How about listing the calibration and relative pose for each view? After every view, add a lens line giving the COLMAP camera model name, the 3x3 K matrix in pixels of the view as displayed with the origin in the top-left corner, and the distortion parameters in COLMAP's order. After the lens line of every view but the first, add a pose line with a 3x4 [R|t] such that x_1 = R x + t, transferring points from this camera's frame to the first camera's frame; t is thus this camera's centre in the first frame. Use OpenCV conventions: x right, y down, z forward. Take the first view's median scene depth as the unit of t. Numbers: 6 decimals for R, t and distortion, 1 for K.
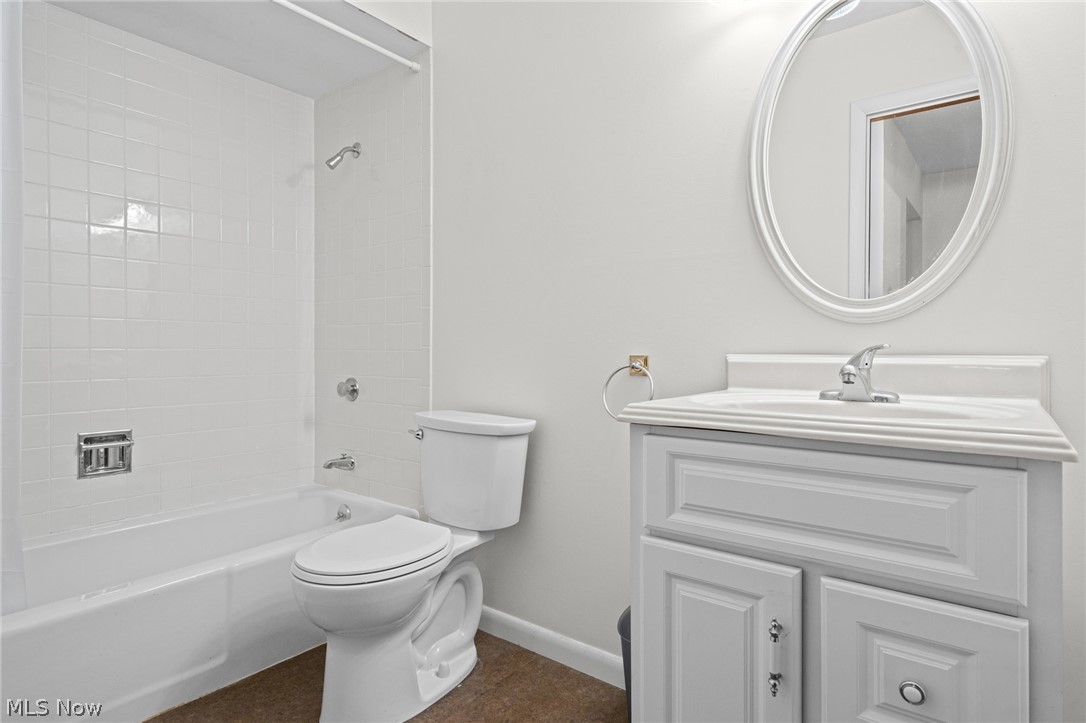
lens RADIAL K [[585.3, 0, 542.8], [0, 585.3, 358.3], [0, 0, 1]] dist [0.005307, -0.000257]
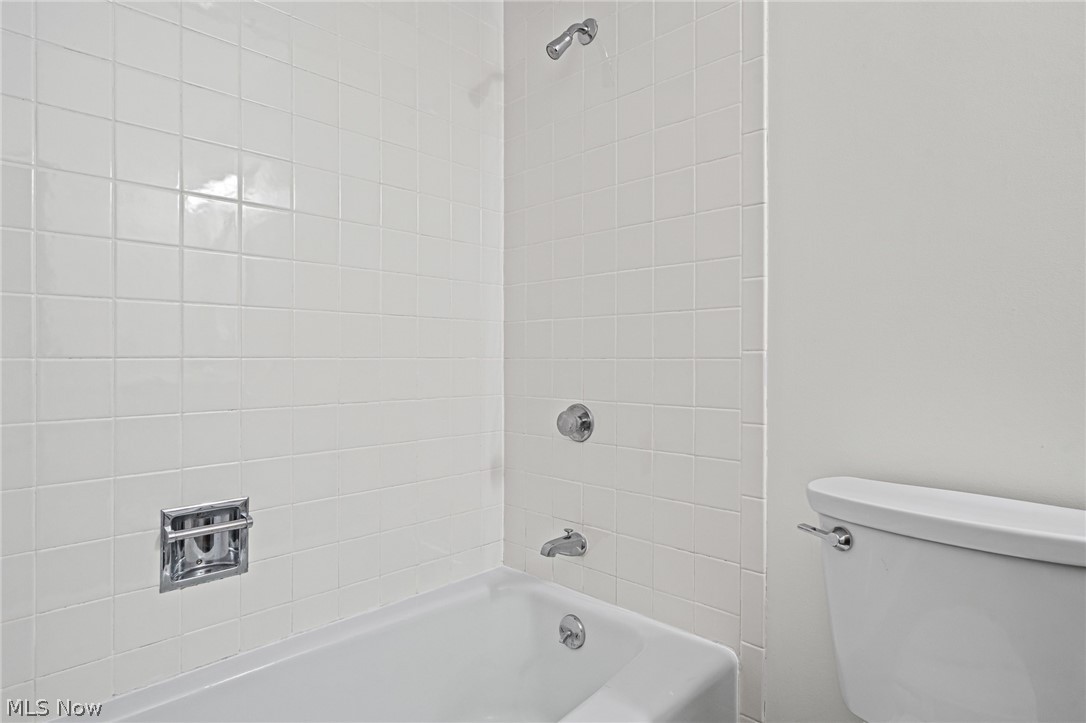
lens RADIAL K [[585.3, 0, 543.1], [0, 585.3, 361.1], [0, 0, 1]] dist [0.005307, -0.000257]
pose [[0.994444, -0.004660, -0.105163, -0.310536], [0.003399, 0.999920, -0.012167, -0.004379], [0.105212, 0.011742, 0.994381, 0.402940]]
